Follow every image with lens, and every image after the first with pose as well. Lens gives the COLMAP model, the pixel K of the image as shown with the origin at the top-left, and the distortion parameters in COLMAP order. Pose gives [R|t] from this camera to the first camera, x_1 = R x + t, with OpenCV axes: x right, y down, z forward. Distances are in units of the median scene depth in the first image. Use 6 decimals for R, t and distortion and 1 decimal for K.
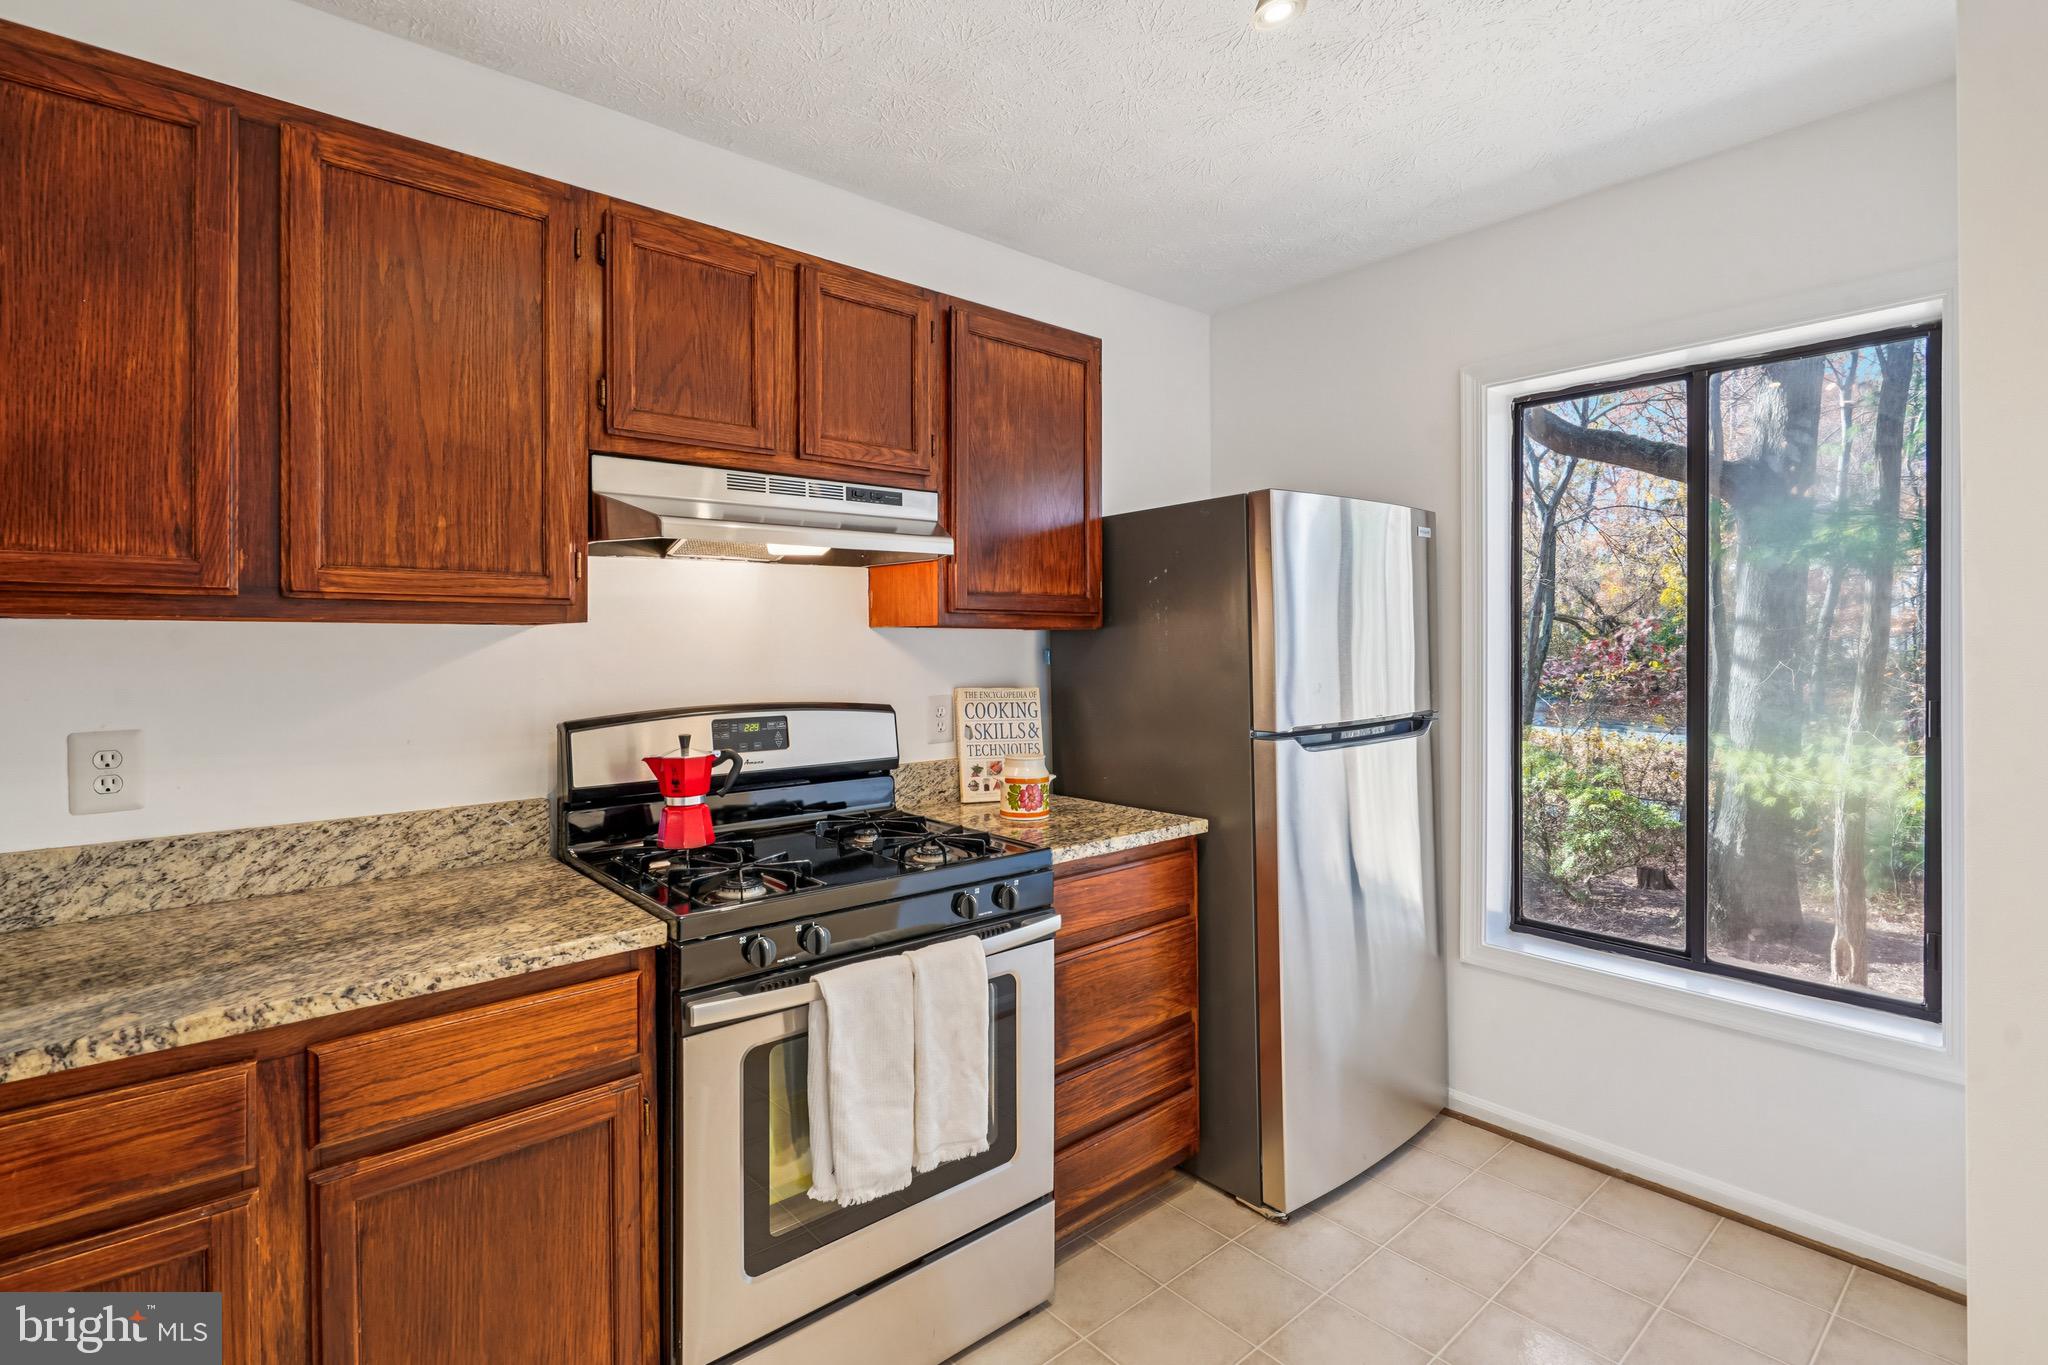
lens RADIAL K [[939.4, 0, 1001.8], [0, 939.4, 646.5], [0, 0, 1]] dist [0.001521, -0.001637]
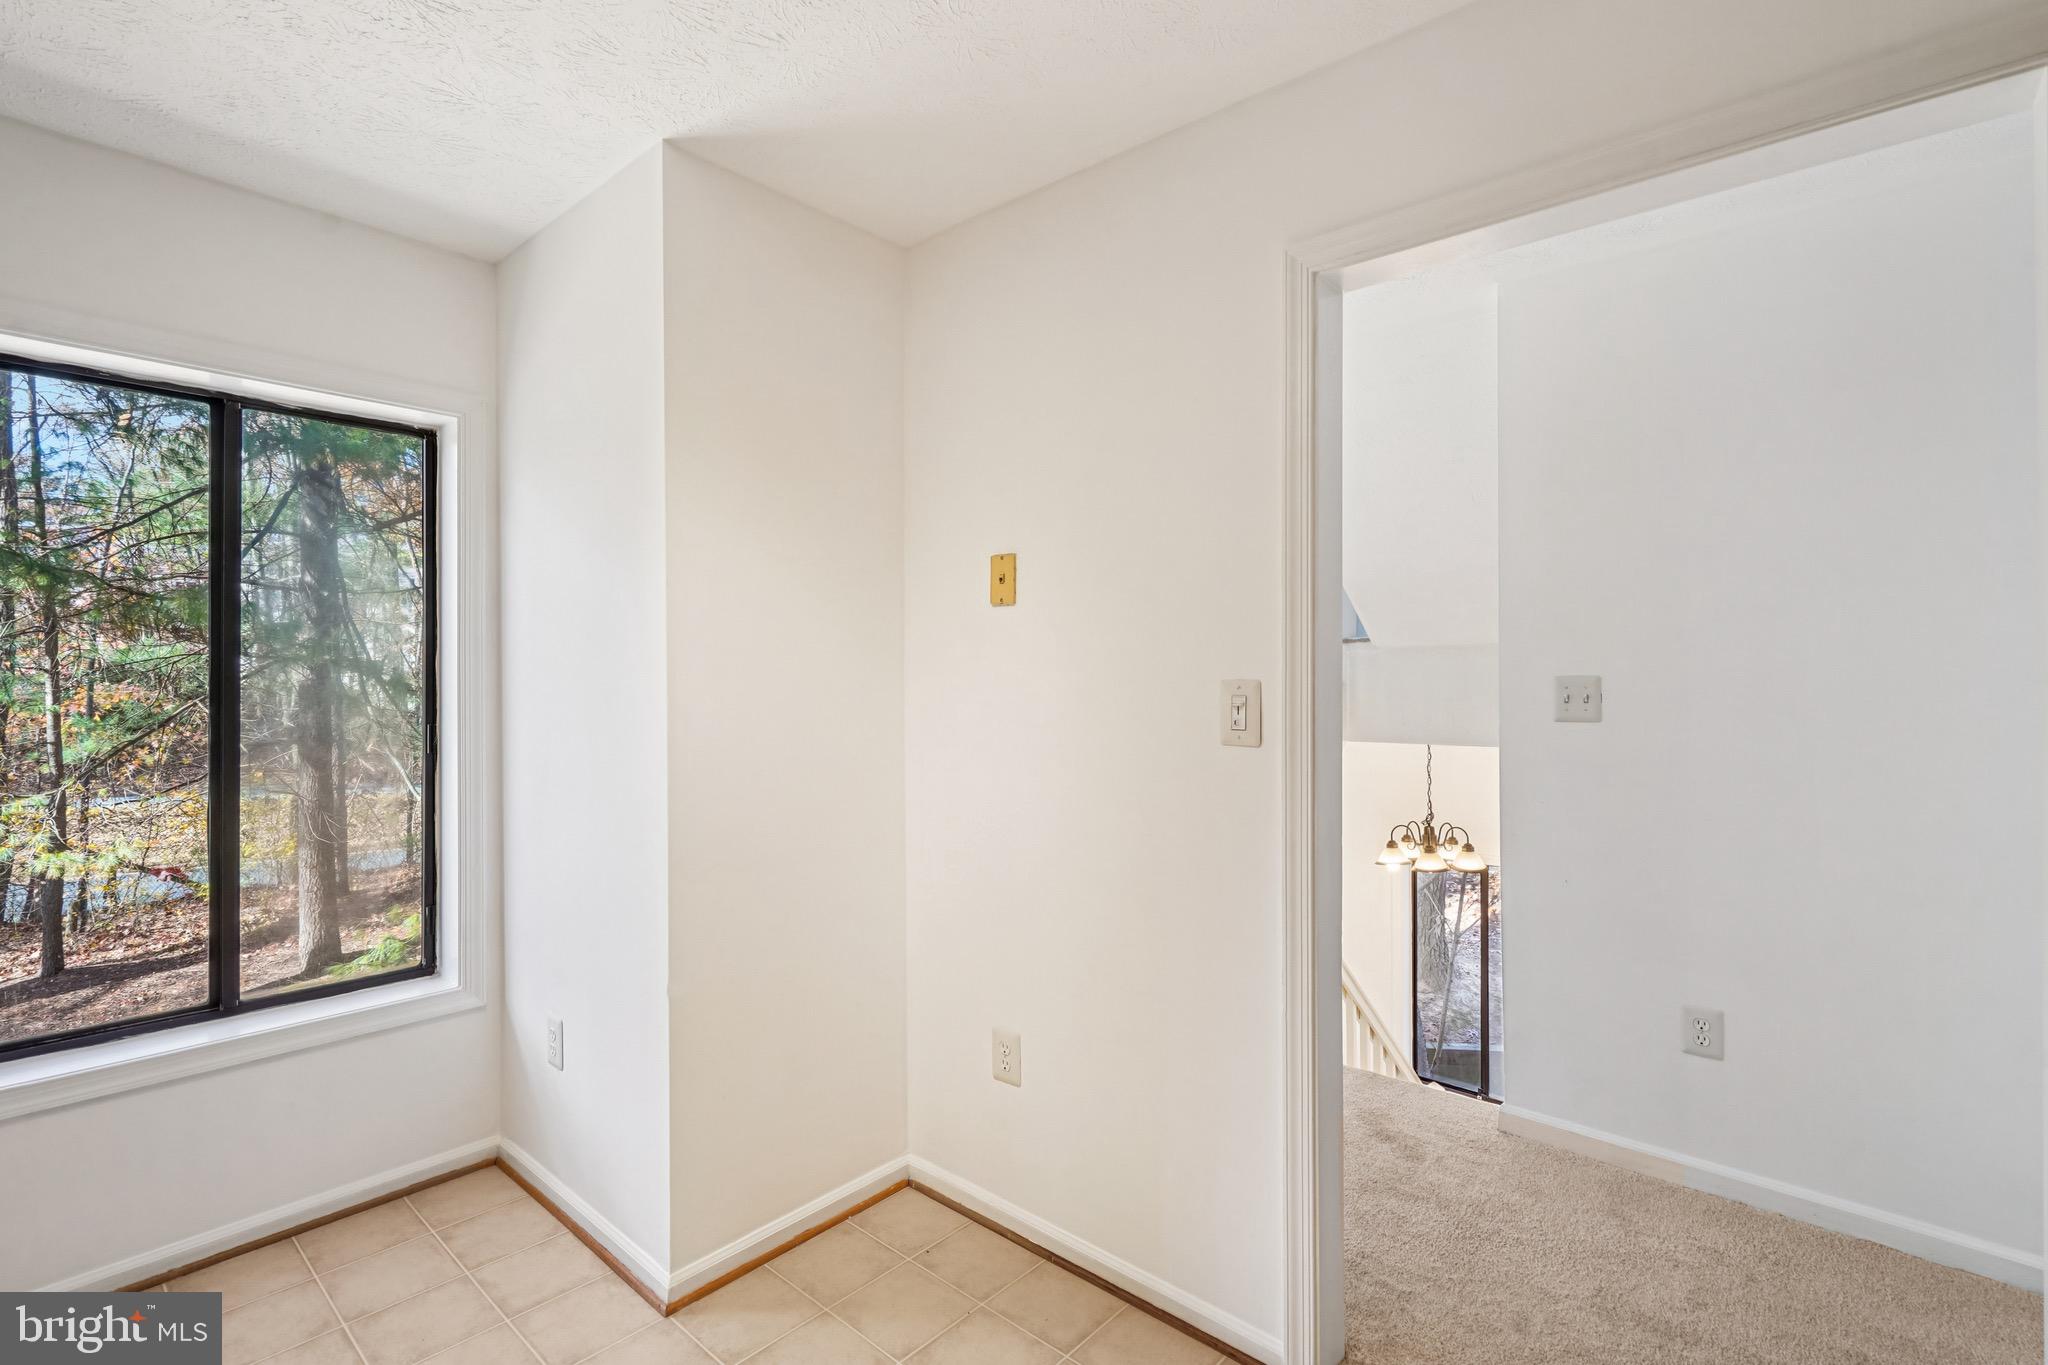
lens RADIAL K [[939.4, 0, 1015.5], [0, 939.4, 678.1], [0, 0, 1]] dist [0.001521, -0.001637]
pose [[-0.134216, -0.010908, 0.990892, -0.599239], [-0.009918, 0.999904, 0.009664, -0.042888], [-0.990903, -0.008531, -0.134311, 0.586576]]
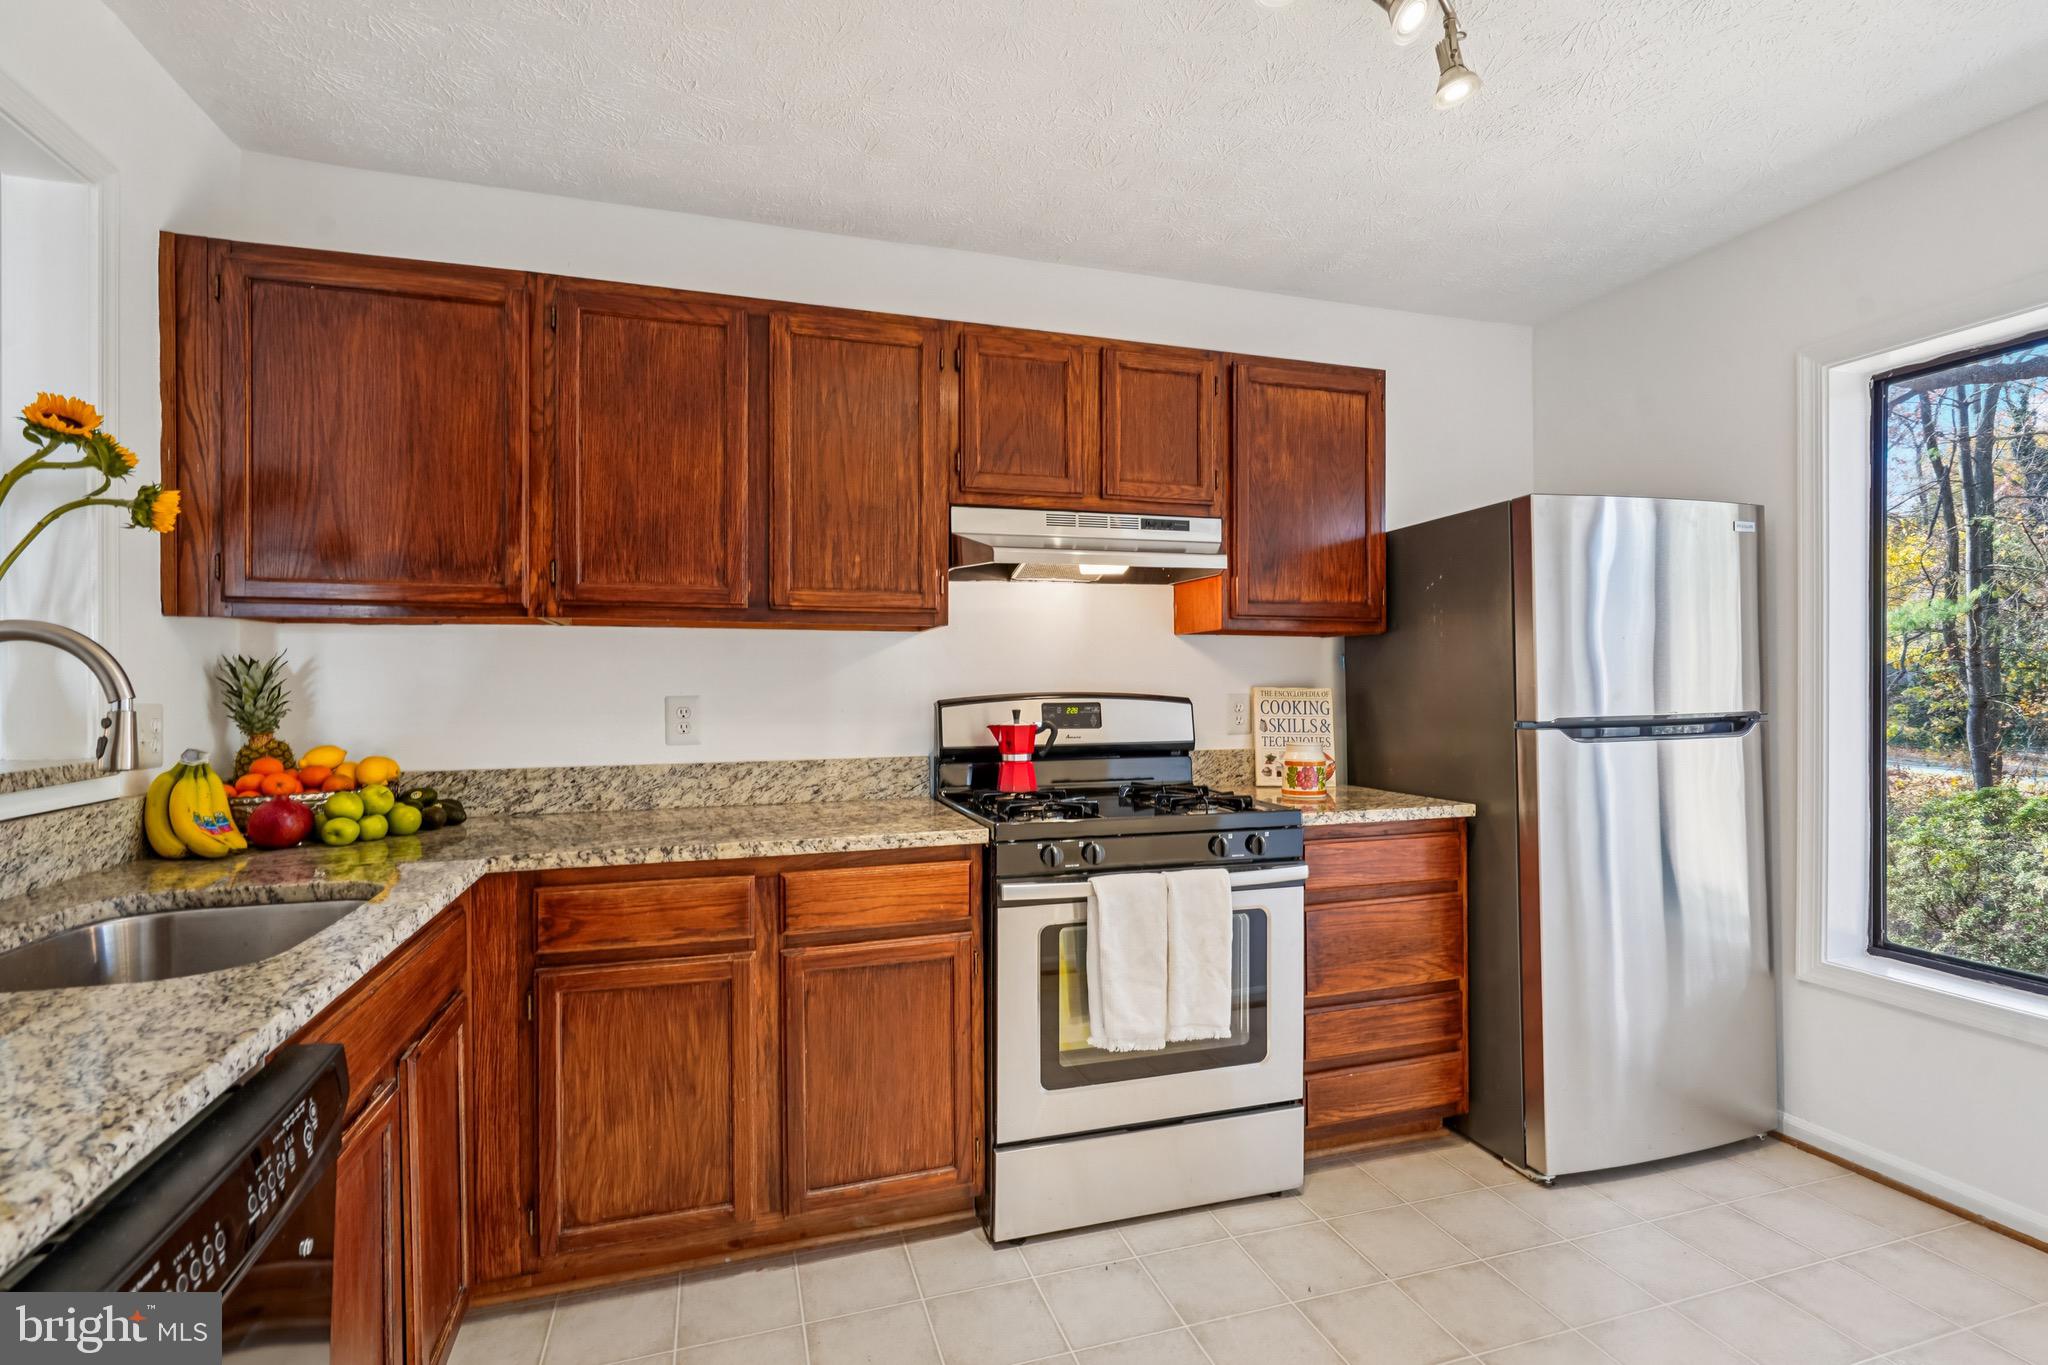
lens RADIAL K [[939.4, 0, 1039.5], [0, 939.4, 682.8], [0, 0, 1]] dist [0.001521, -0.001637]
pose [[0.925721, 0.000212, -0.378206, 0.194995], [-0.000983, 0.999998, -0.001846, 0.055588], [0.378205, 0.002081, 0.925719, -0.226854]]
